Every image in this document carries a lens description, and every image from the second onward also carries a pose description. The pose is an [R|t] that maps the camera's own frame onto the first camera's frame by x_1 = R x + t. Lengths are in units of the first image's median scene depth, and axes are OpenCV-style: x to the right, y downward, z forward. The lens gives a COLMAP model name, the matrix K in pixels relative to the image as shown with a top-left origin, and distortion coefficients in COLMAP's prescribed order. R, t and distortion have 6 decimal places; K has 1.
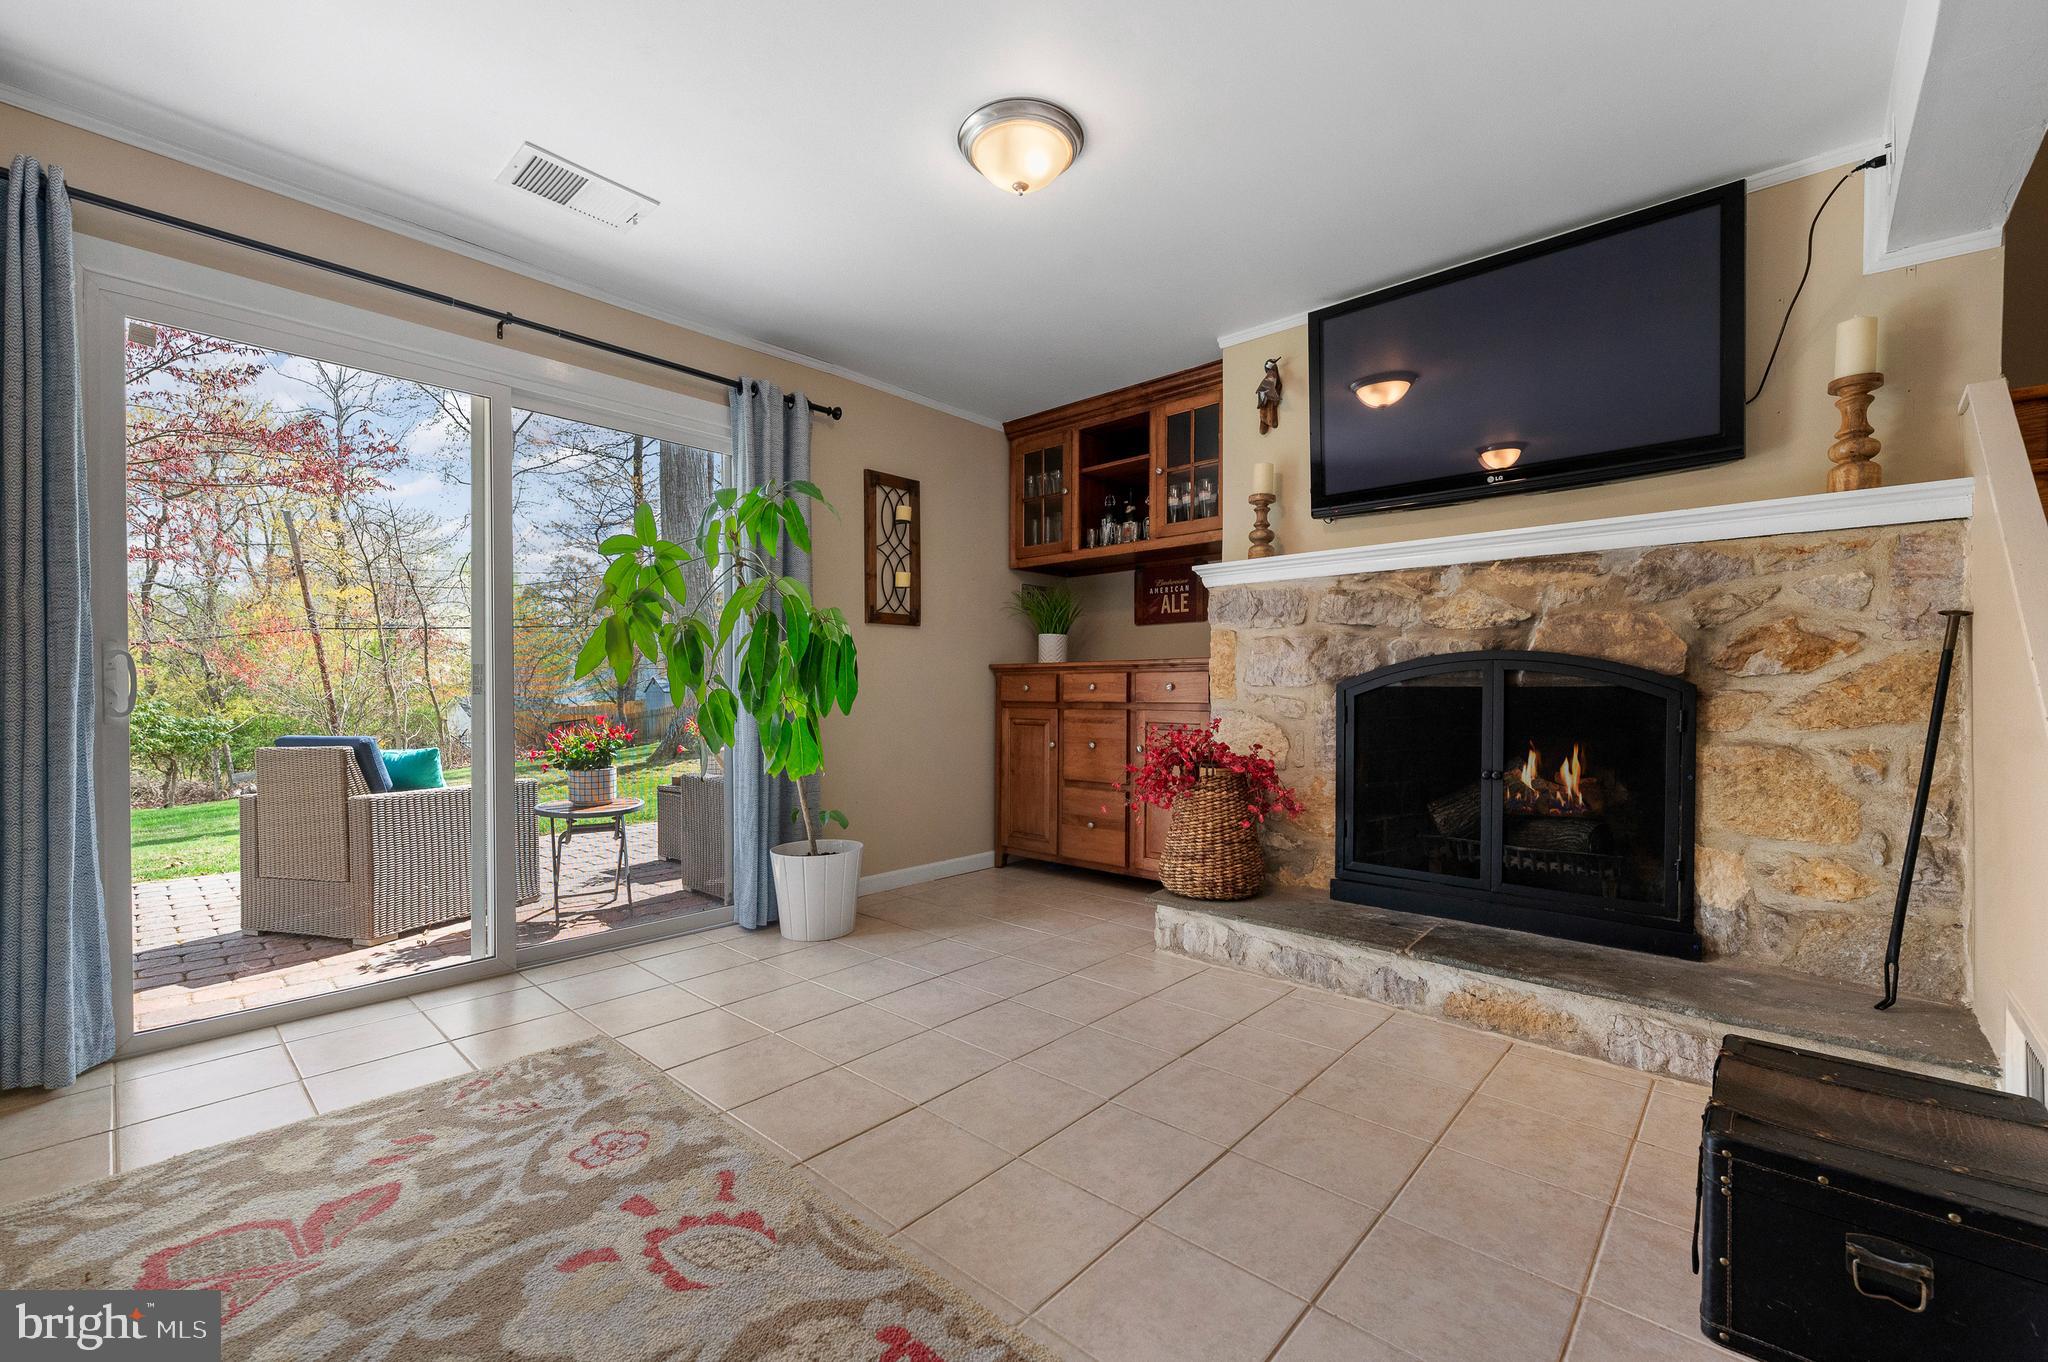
lens RADIAL K [[842.3, 0, 1027.9], [0, 842.3, 692.7], [0, 0, 1]] dist [-0.001255, 0.000017]
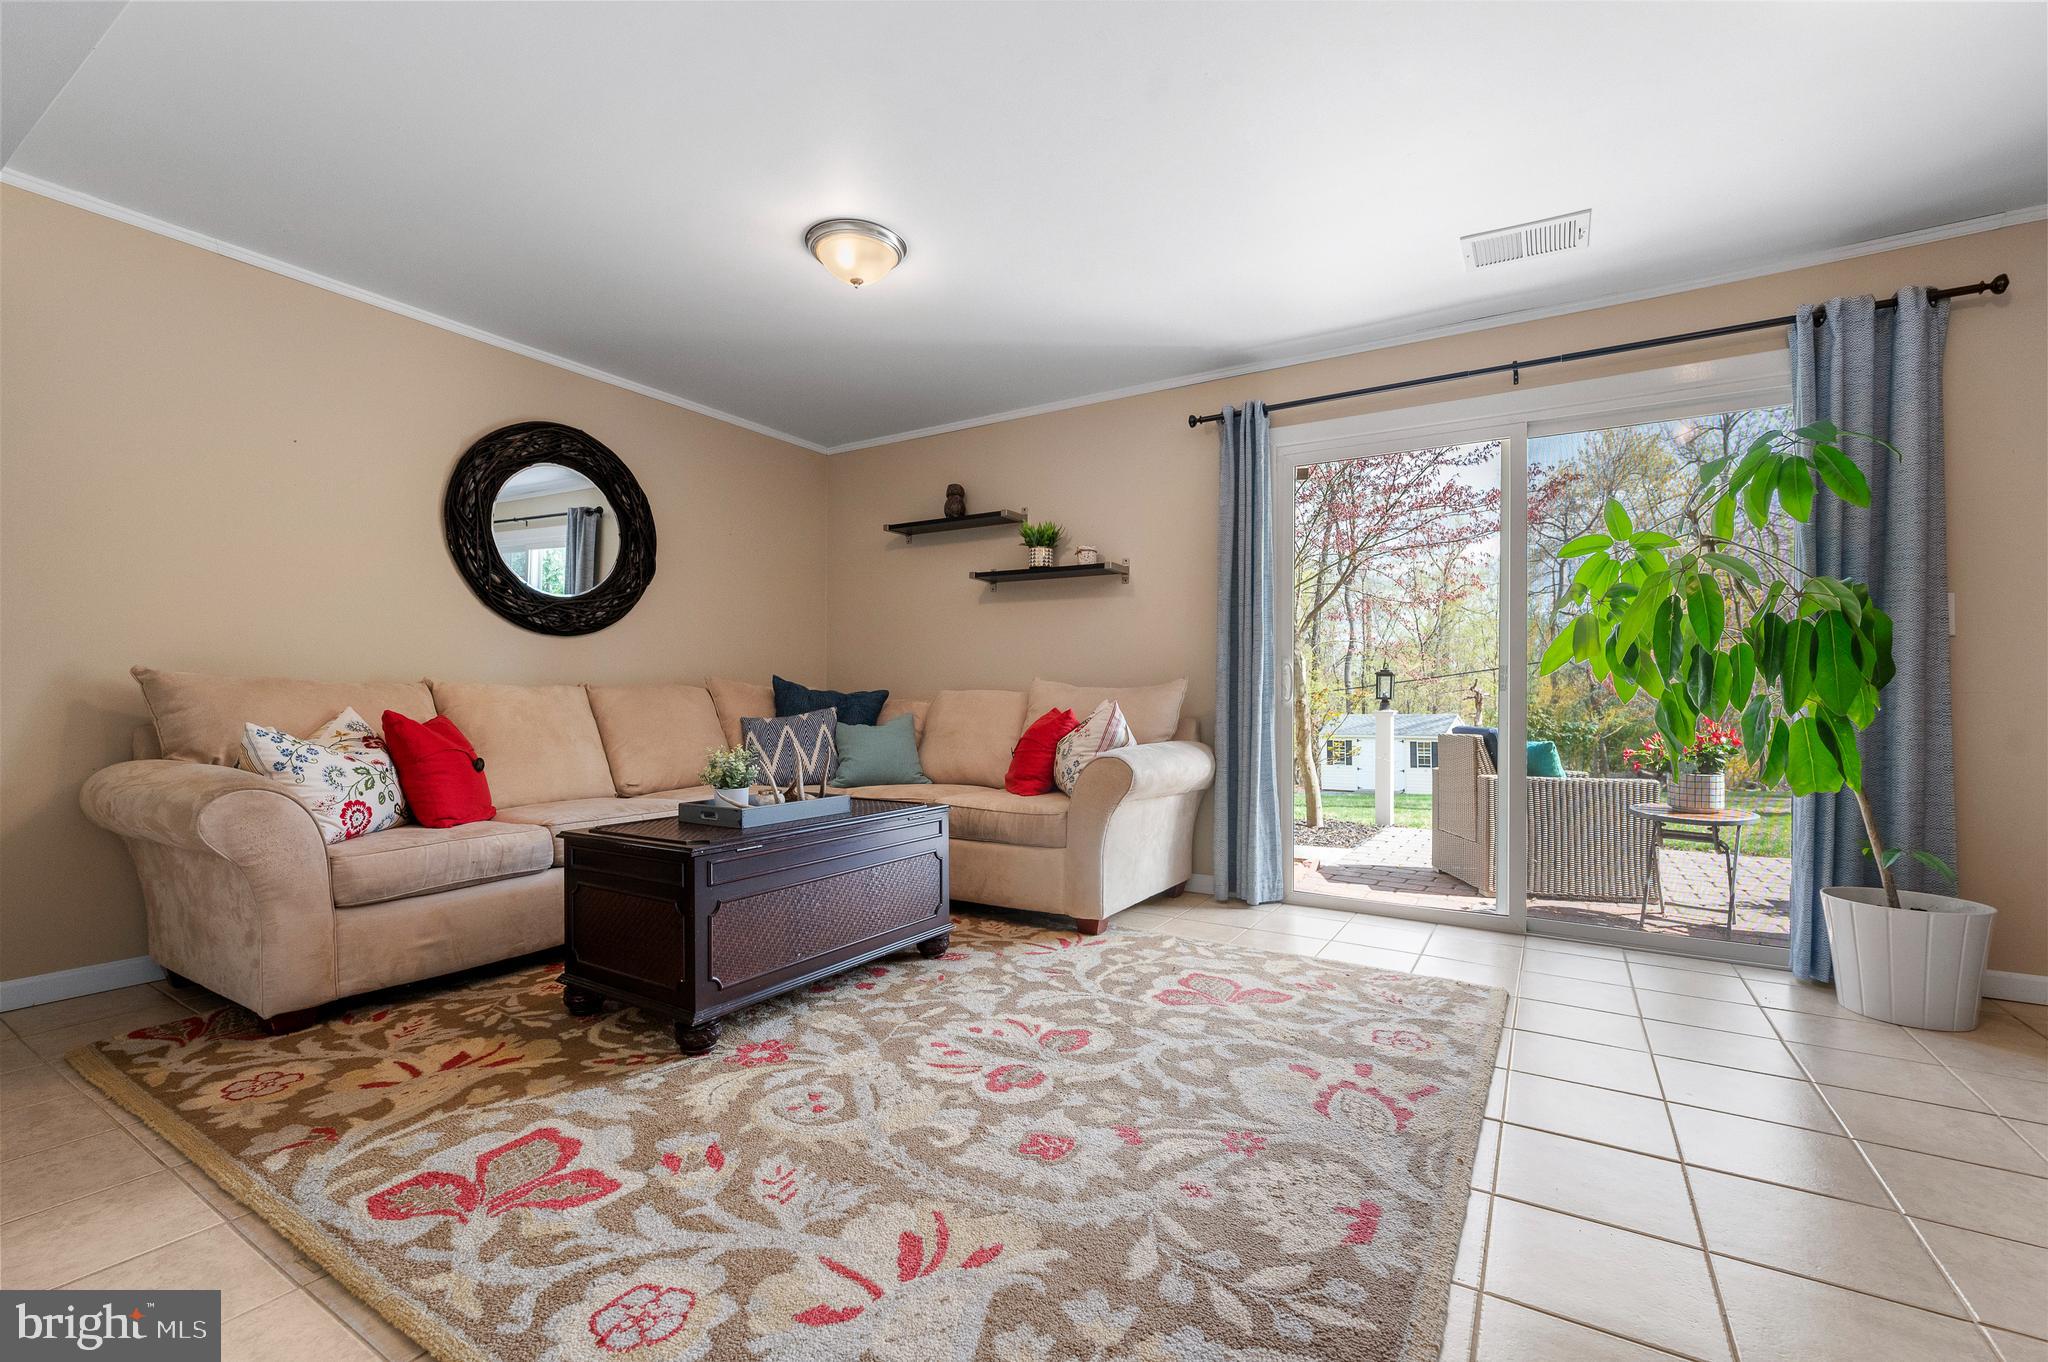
lens RADIAL K [[866.1, 0, 1028.3], [0, 866.1, 687.4], [0, 0, 1]] dist [-0.000632, 0.000059]
pose [[0.178304, -0.008302, -0.983940, 0.574633], [-0.013257, 0.999853, -0.010839, 0.026294], [0.983886, 0.014977, 0.178168, 0.174143]]
